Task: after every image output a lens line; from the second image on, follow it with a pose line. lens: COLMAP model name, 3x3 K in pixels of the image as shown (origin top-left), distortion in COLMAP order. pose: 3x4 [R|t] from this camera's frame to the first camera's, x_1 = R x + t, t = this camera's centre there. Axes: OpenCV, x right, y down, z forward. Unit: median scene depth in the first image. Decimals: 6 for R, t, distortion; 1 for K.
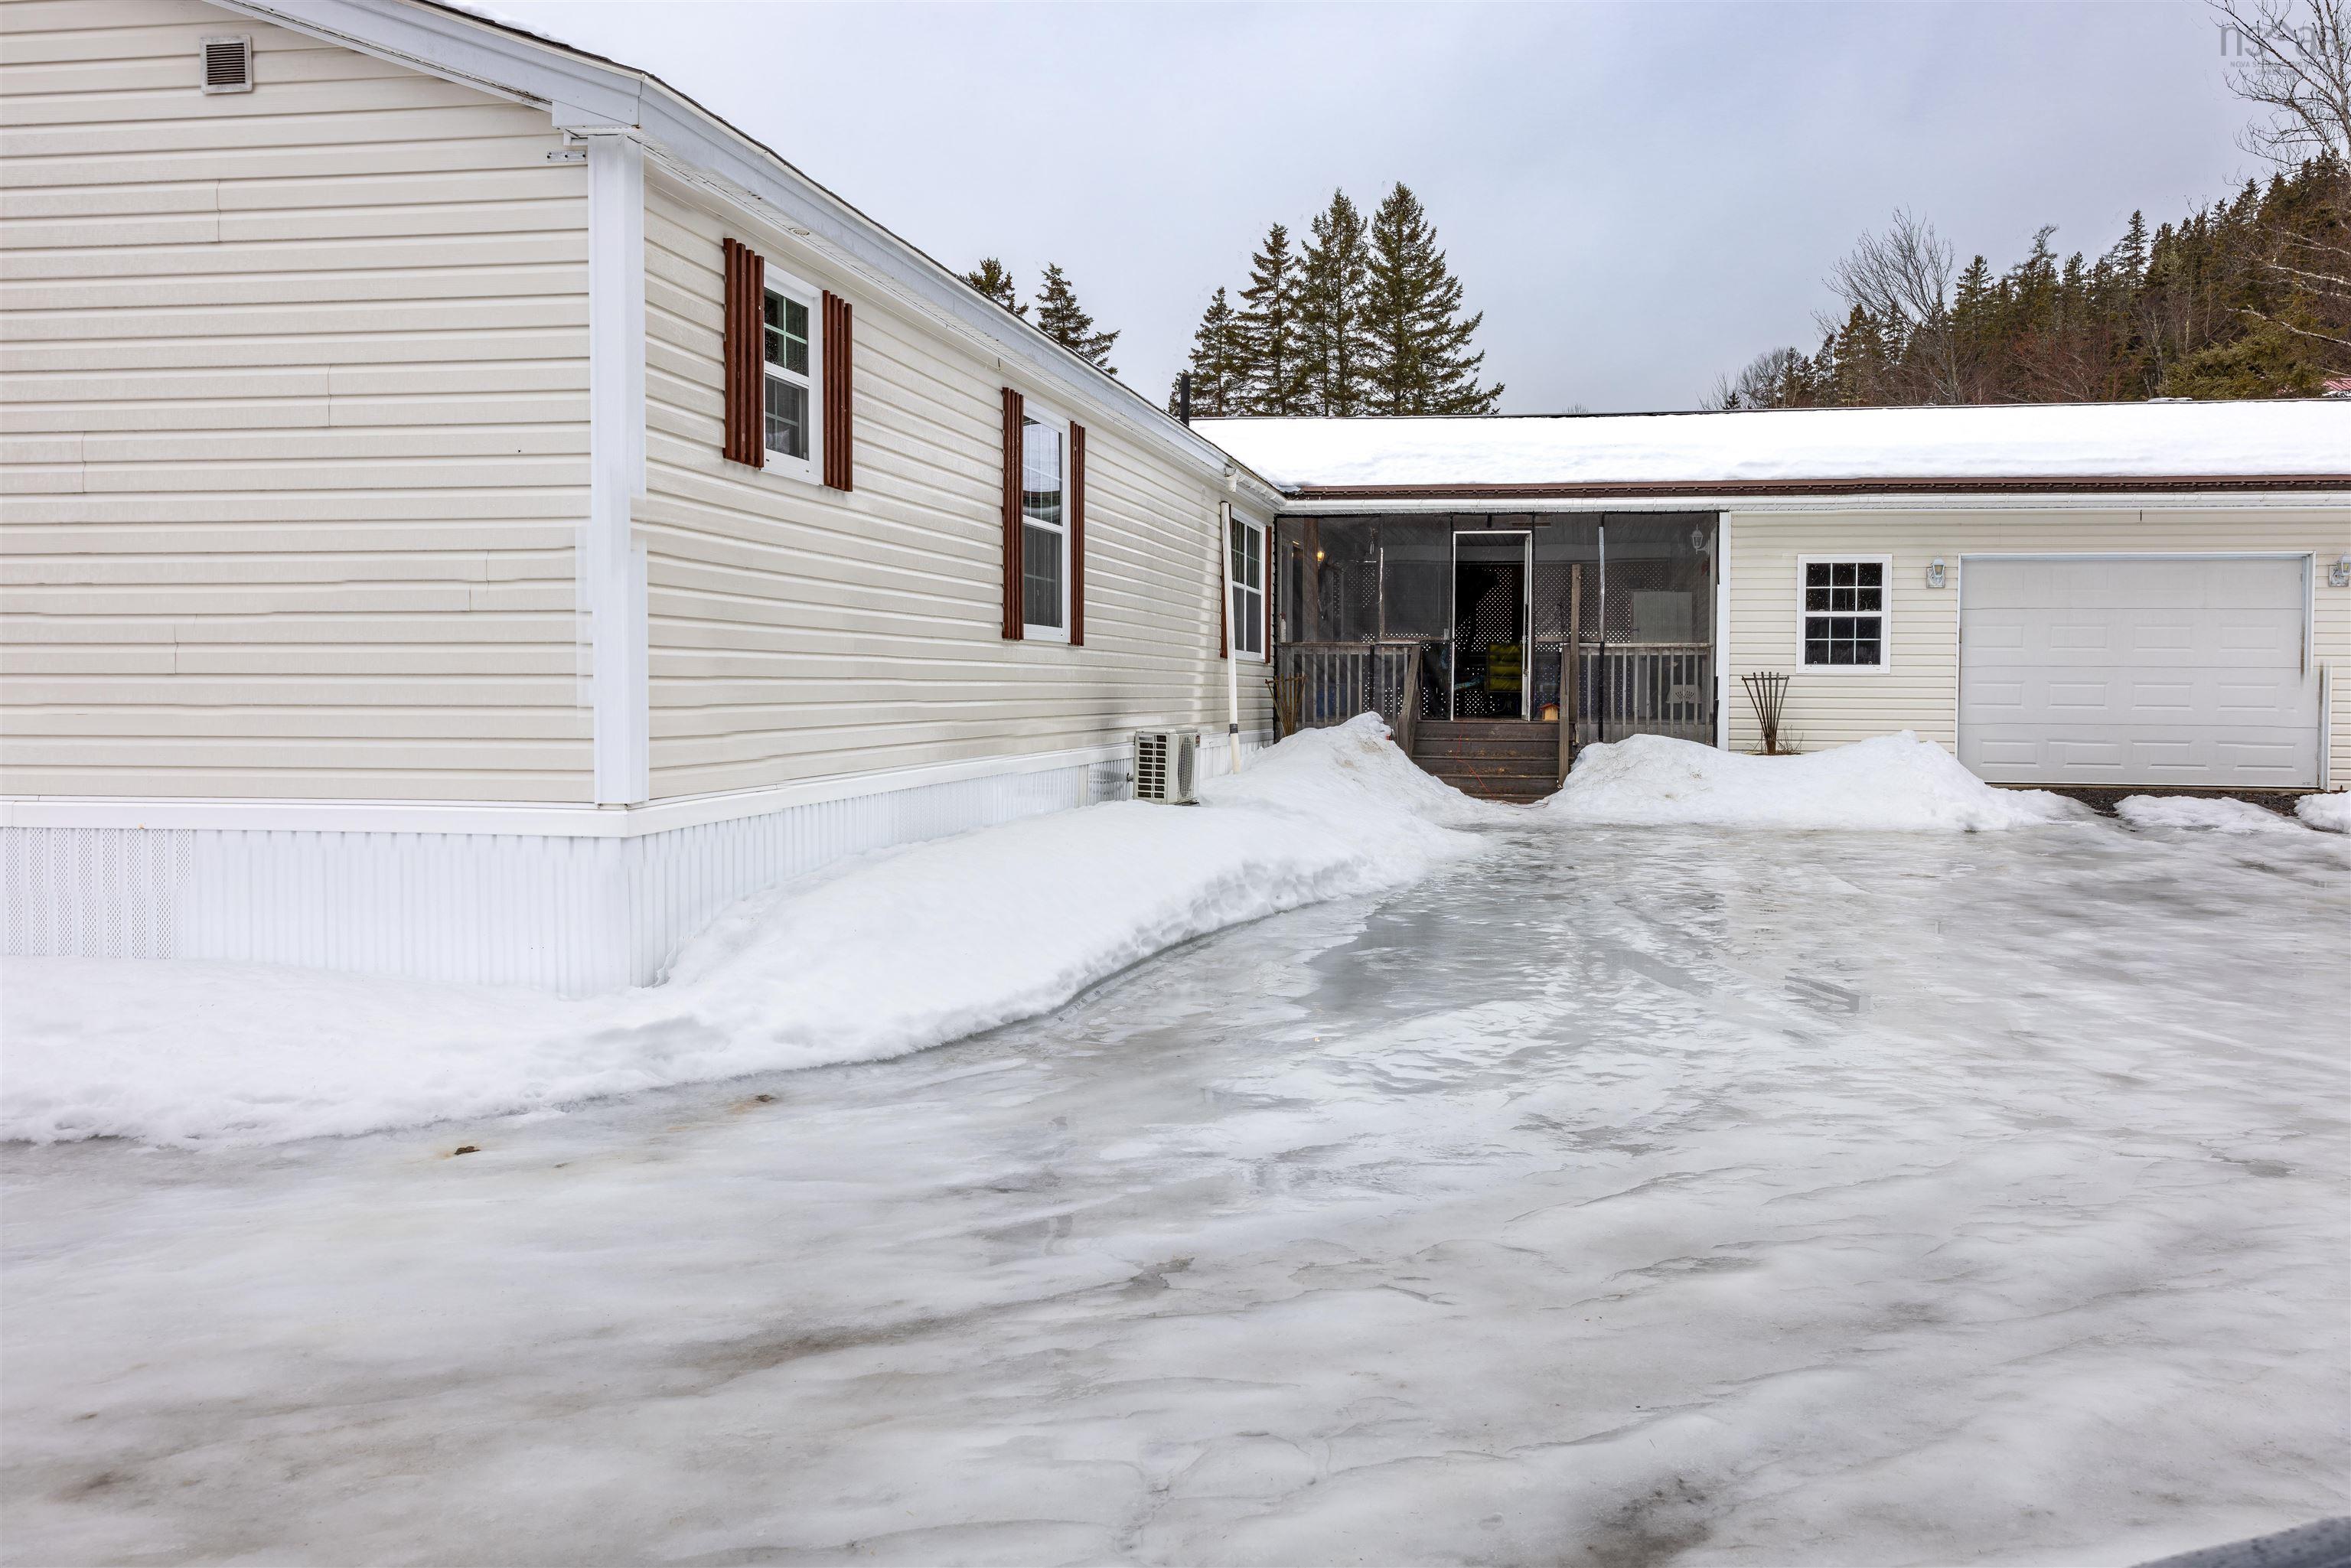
lens RADIAL K [[1943.6, 0, 1156.5], [0, 1943.6, 786.1], [0, 0, 1]] dist [0.002512, 0.008207]
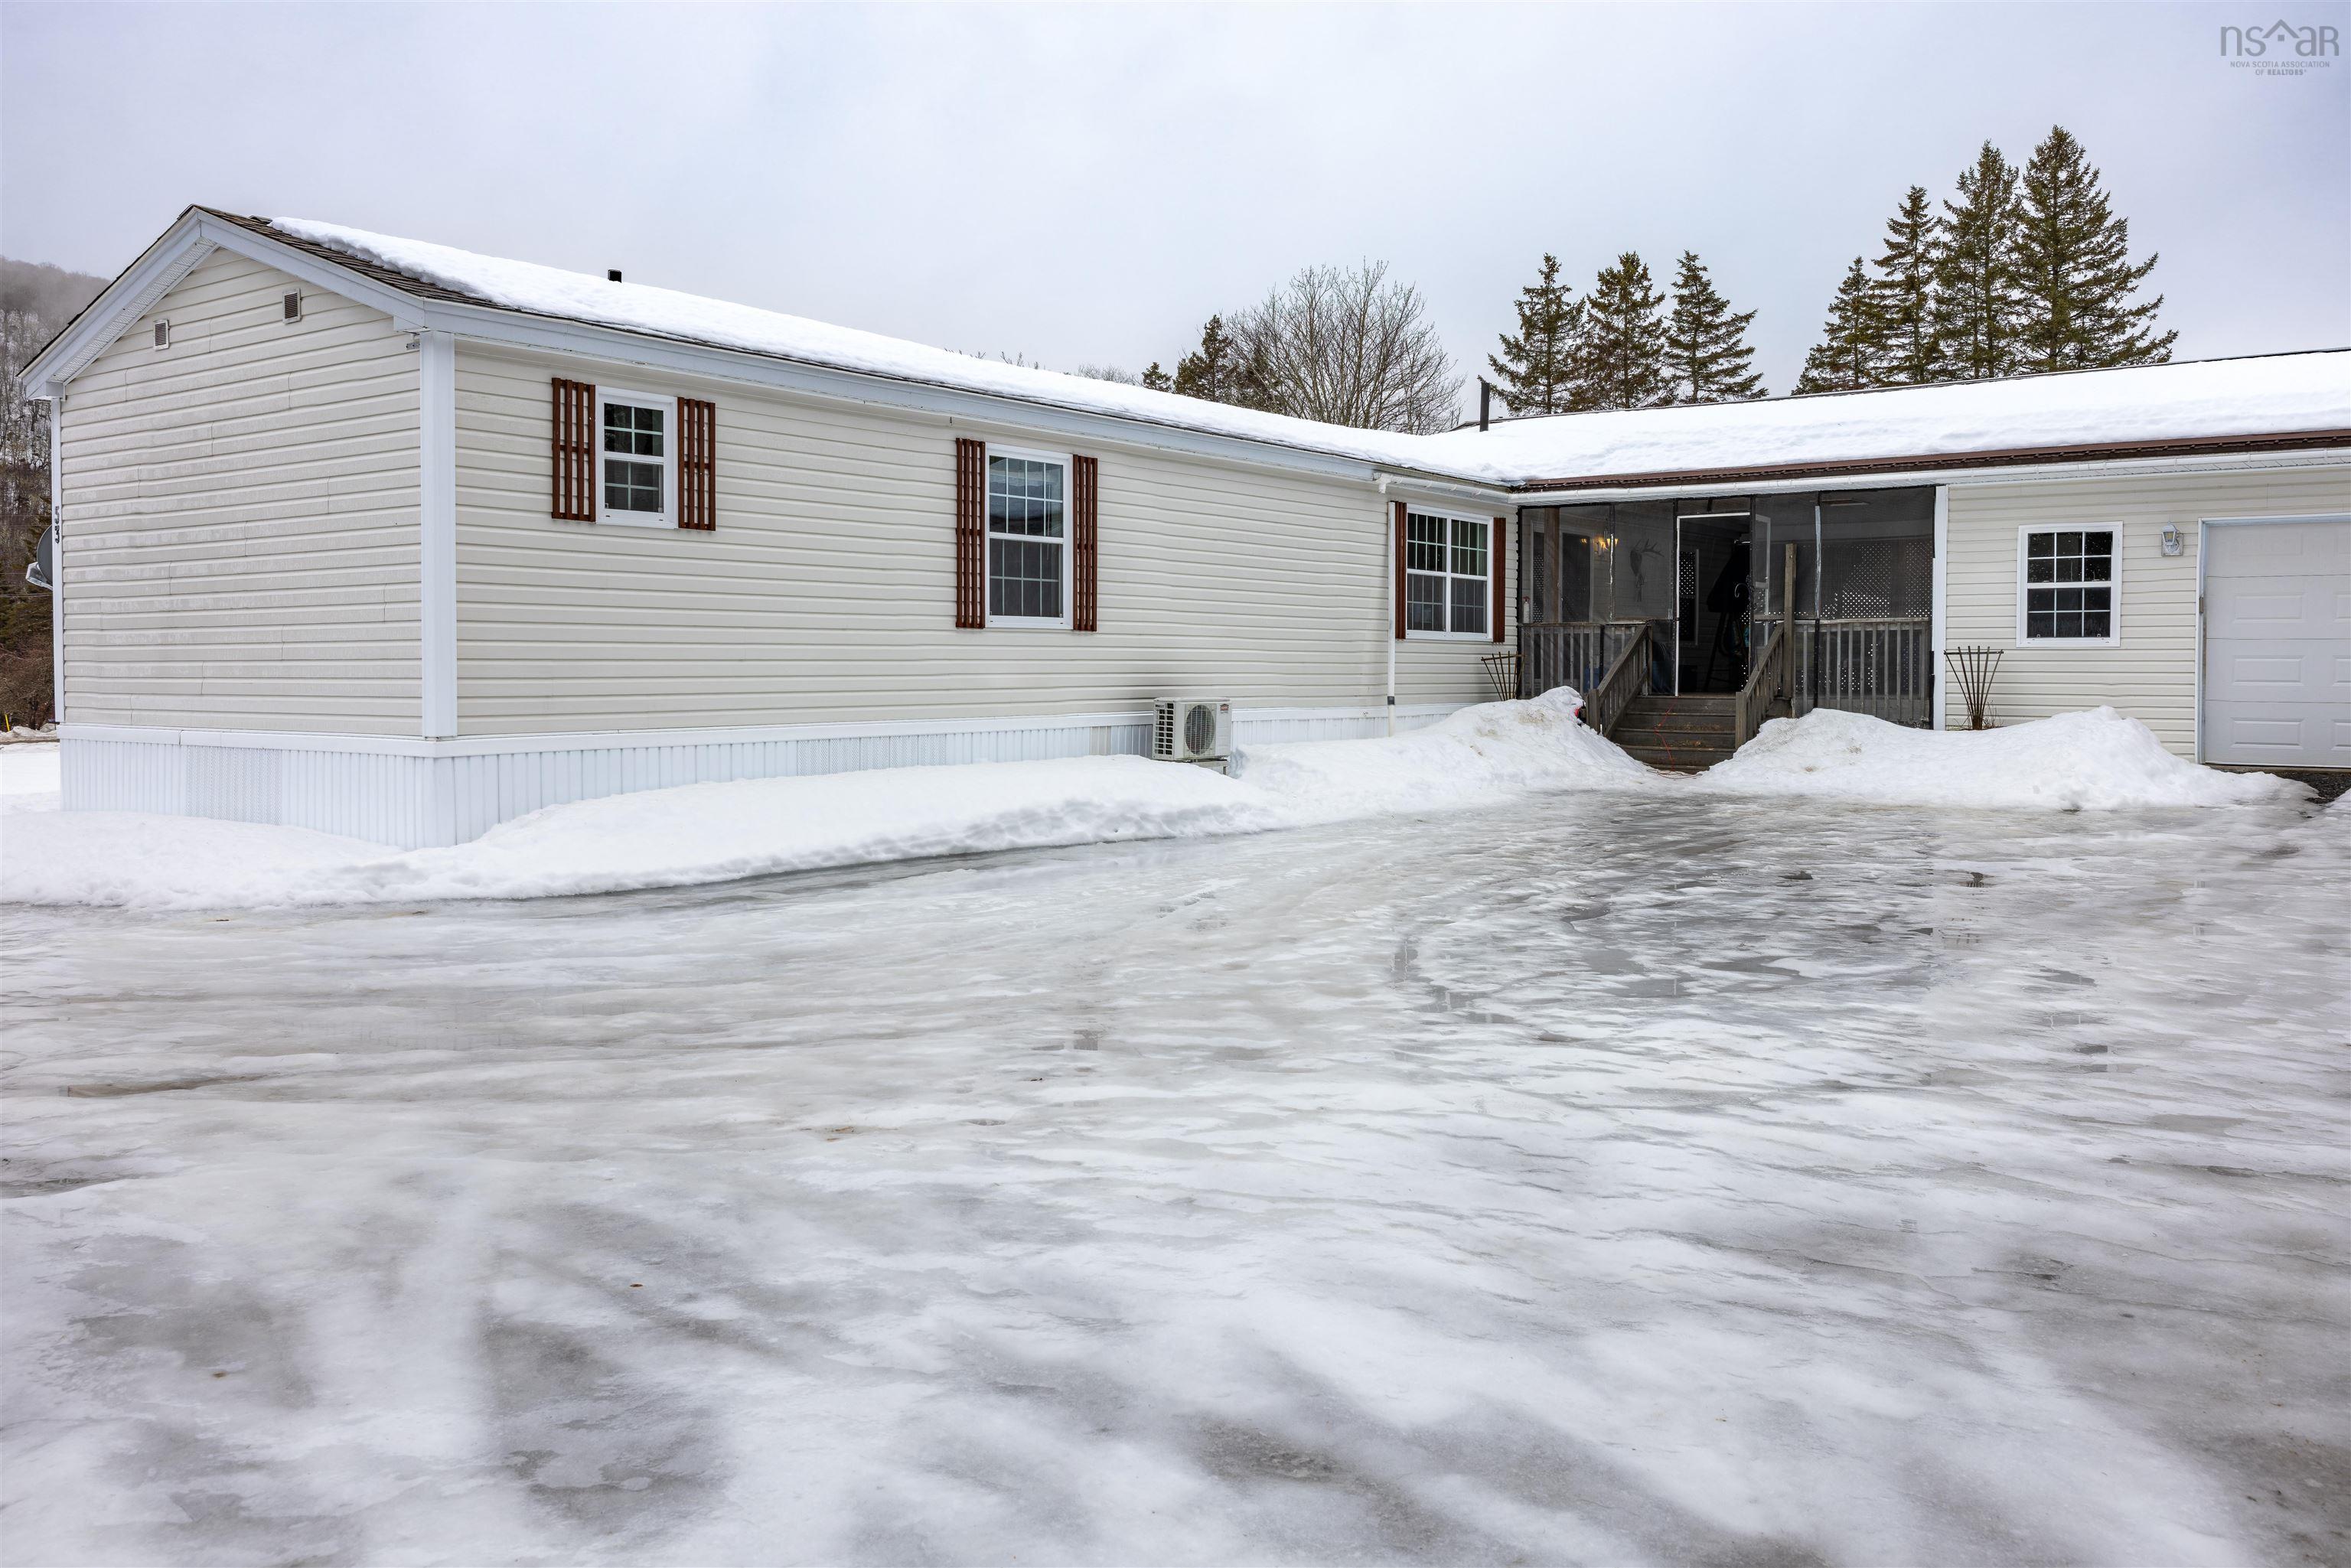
lens RADIAL K [[1943.6, 0, 1183.8], [0, 1943.6, 769.6], [0, 0, 1]] dist [0.002512, 0.008207]
pose [[0.877076, 0.022229, -0.479837, 0.431765], [-0.020972, 0.999748, 0.007979, 0.004080], [0.479893, 0.003065, 0.877322, -0.054668]]
